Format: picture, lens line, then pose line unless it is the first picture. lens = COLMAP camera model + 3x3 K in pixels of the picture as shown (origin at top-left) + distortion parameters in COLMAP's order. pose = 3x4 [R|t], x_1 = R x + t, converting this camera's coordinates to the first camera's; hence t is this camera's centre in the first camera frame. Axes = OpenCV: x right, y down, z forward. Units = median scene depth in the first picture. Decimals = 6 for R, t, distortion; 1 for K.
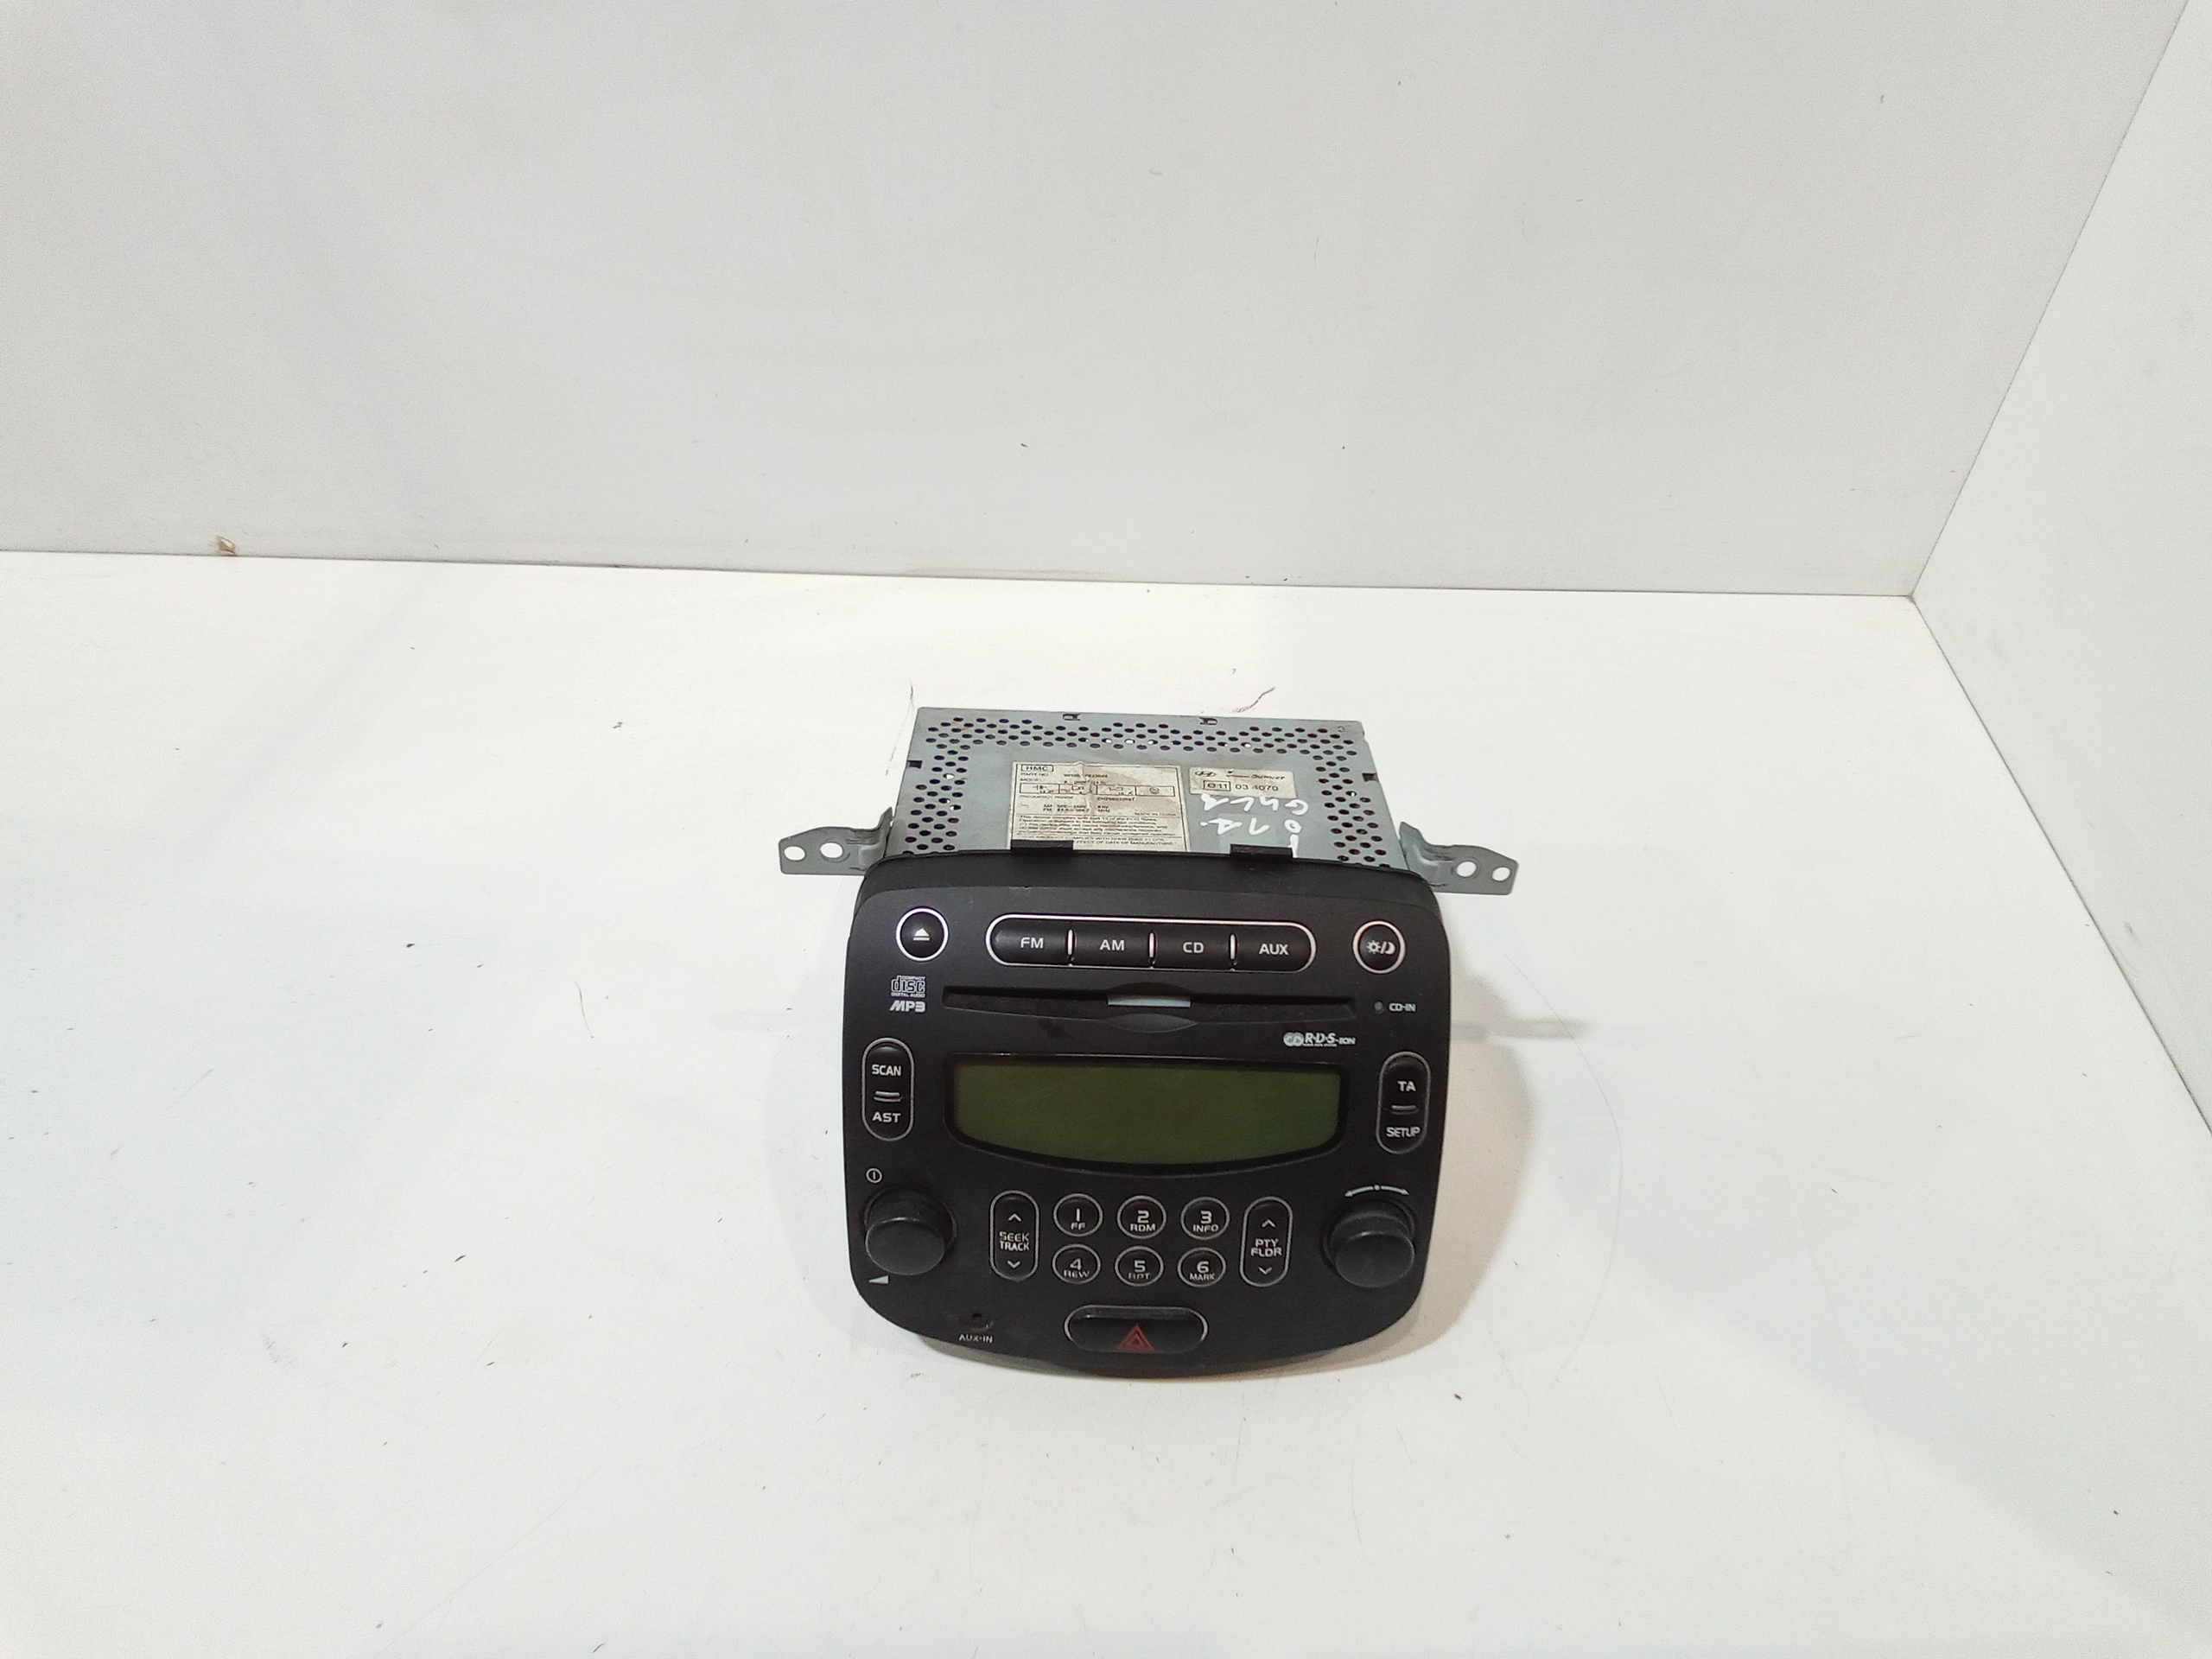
lens RADIAL K [[1551.7, 0, 1106.0], [0, 1551.7, 829.5], [0, 0, 1]] dist [0.070199, -0.087195]
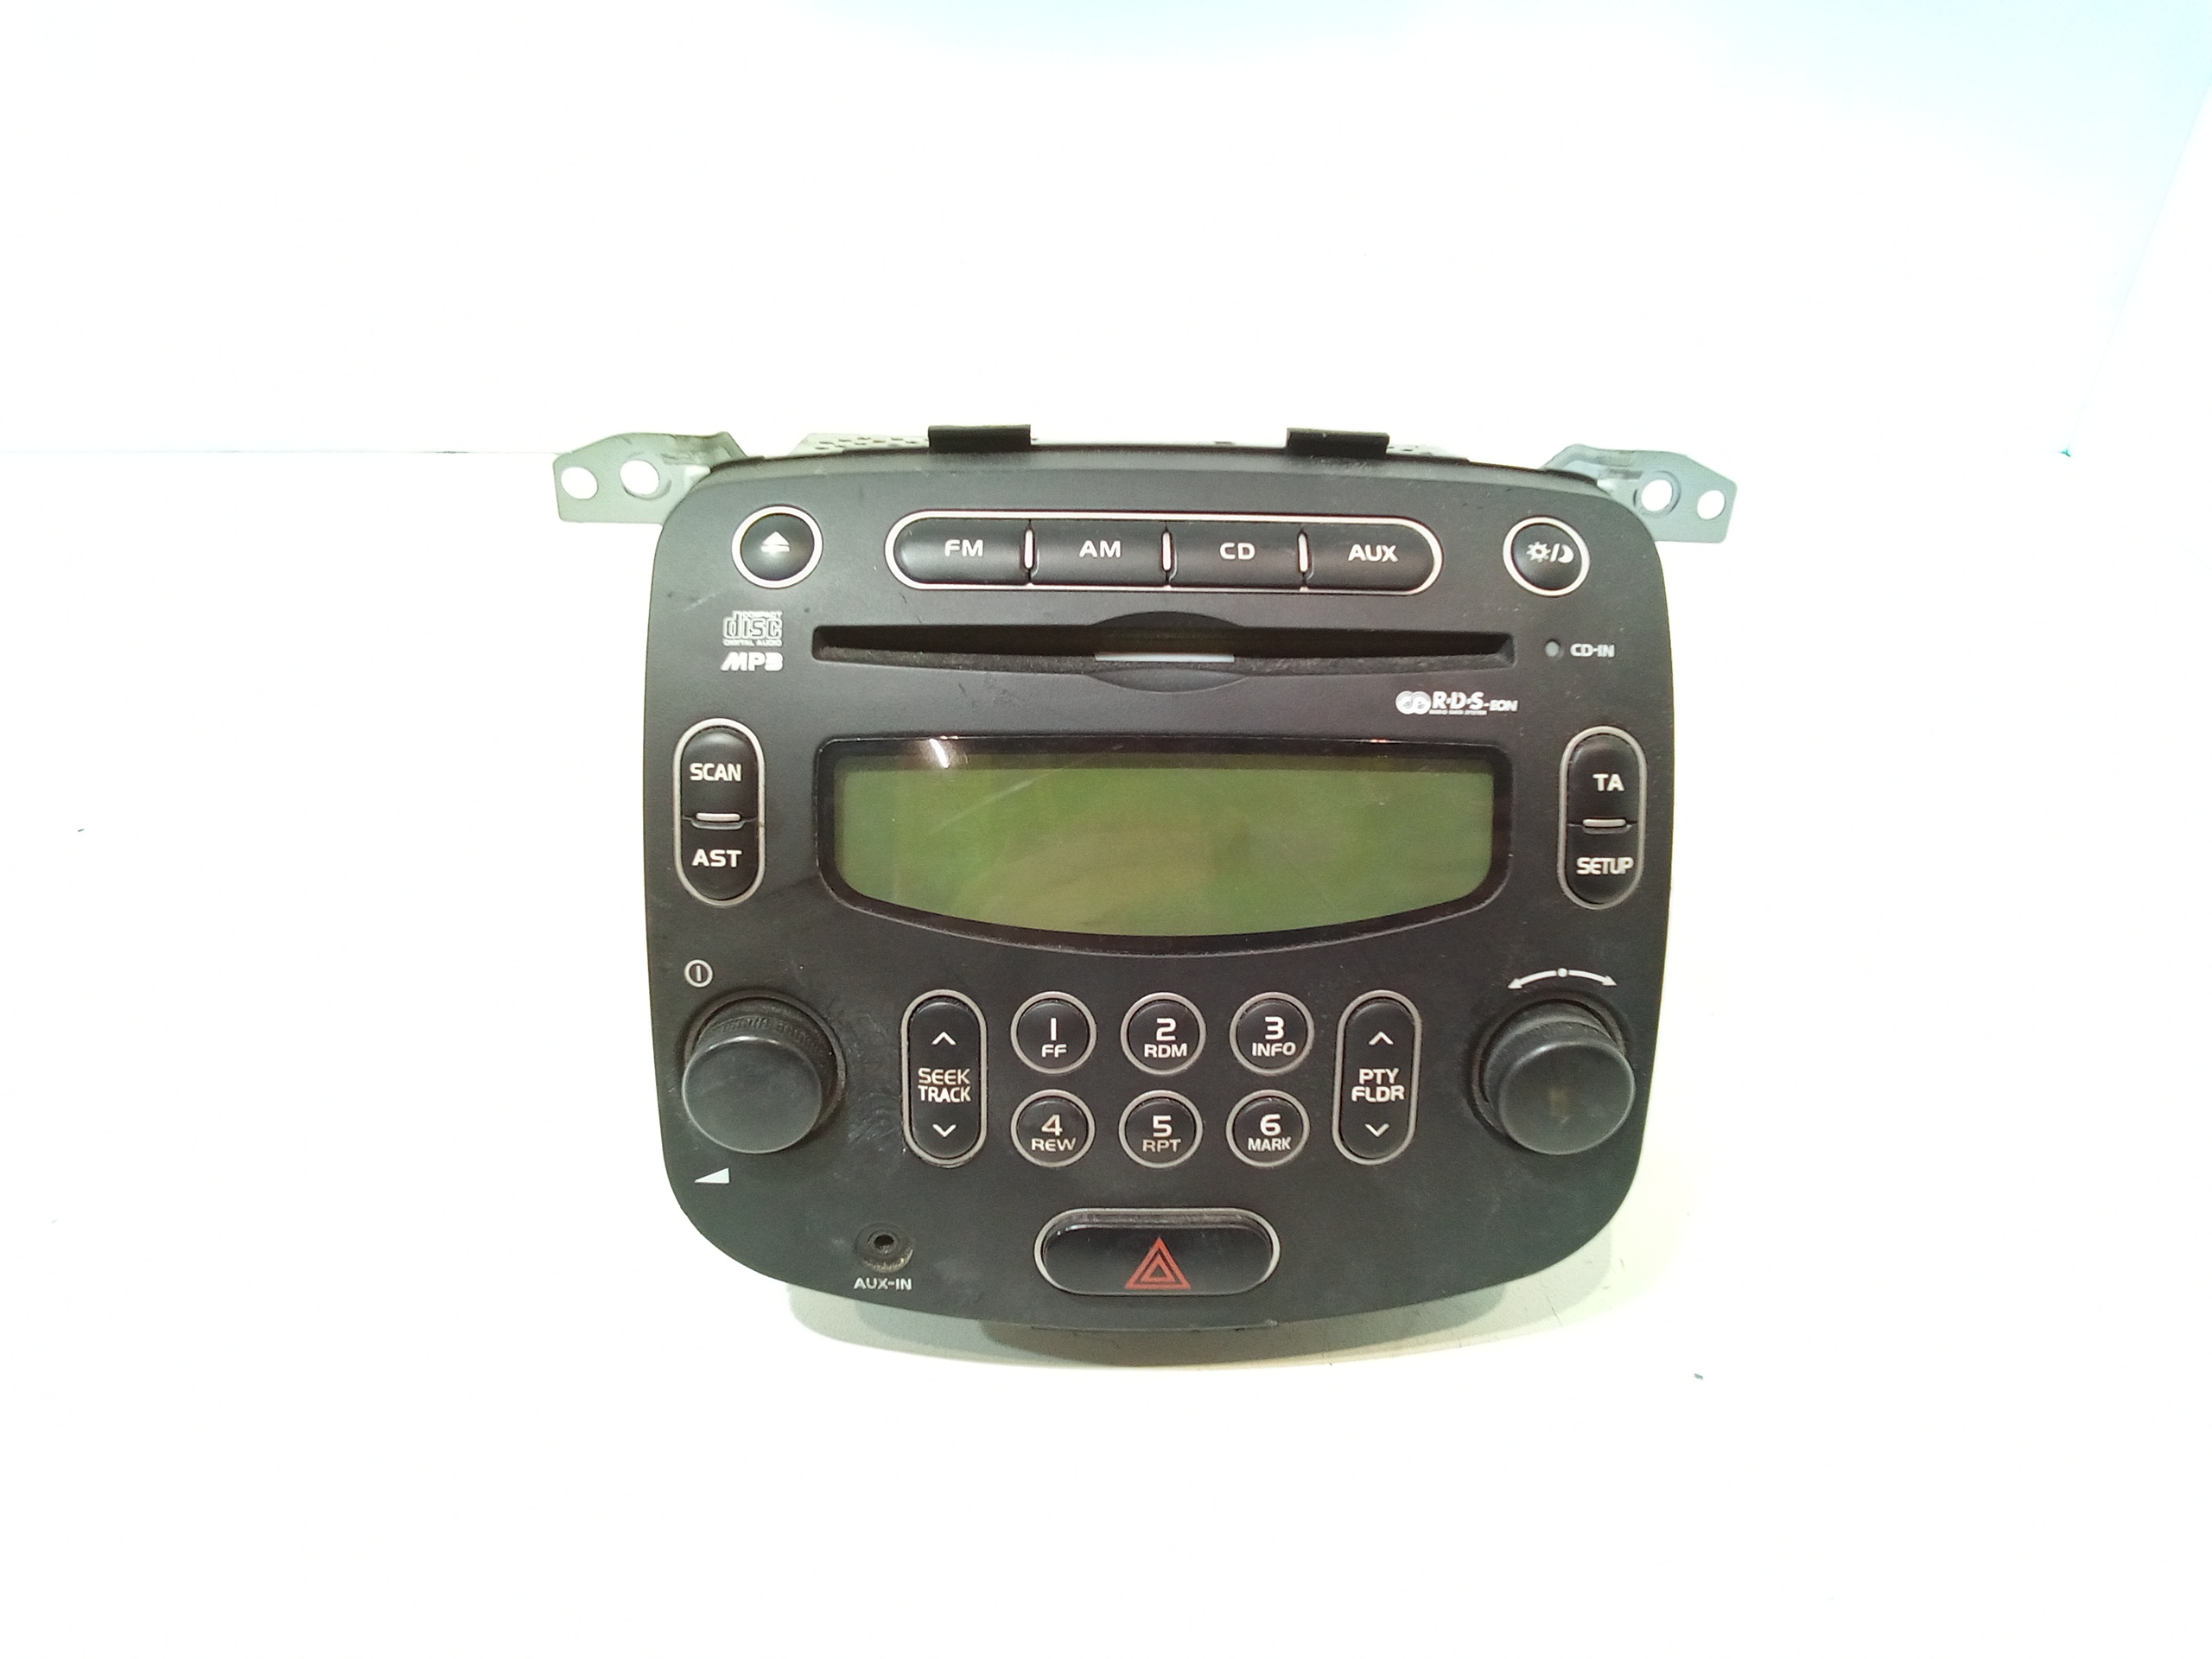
lens RADIAL K [[1551.7, 0, 1106.0], [0, 1551.7, 829.5], [0, 0, 1]] dist [0.070199, -0.087195]
pose [[0.999360, -0.025423, 0.025148, -0.011026], [0.028715, 0.989645, -0.140636, 0.254430], [-0.021312, 0.141268, 0.989742, 0.416550]]
